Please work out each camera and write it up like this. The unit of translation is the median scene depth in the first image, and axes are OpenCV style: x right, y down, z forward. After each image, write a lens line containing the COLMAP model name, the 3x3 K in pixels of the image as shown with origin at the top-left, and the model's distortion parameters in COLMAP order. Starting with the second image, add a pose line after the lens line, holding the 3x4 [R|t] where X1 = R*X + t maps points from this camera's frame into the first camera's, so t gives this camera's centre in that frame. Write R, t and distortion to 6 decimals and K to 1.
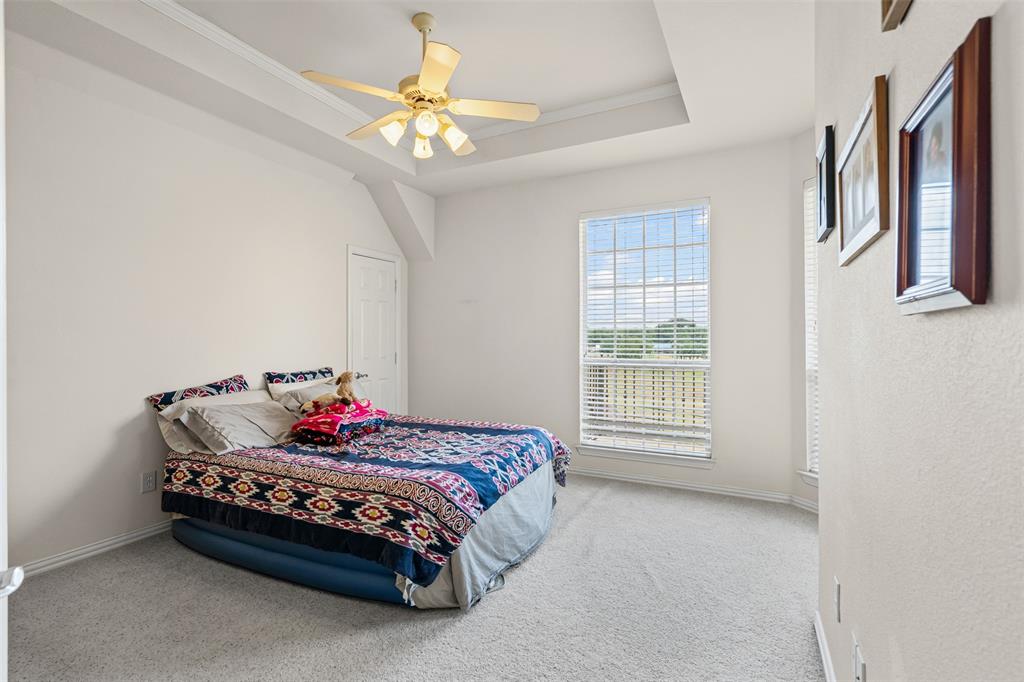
lens RADIAL K [[476.5, 0, 512.3], [0, 476.5, 338.9], [0, 0, 1]] dist [0.003879, 0.000433]
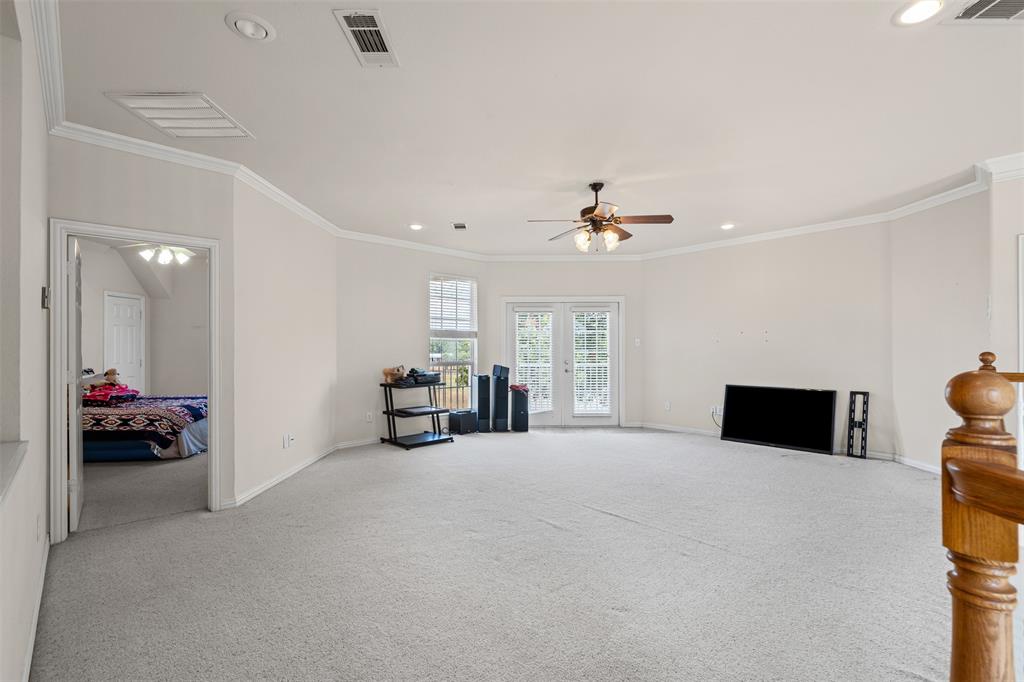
lens RADIAL K [[476.5, 0, 511.3], [0, 476.5, 344.1], [0, 0, 1]] dist [0.003879, 0.000433]
pose [[0.900447, -0.002439, 0.434959, 0.342874], [0.005314, 0.999971, -0.005393, -0.010899], [-0.434933, 0.007167, 0.900434, -1.930264]]
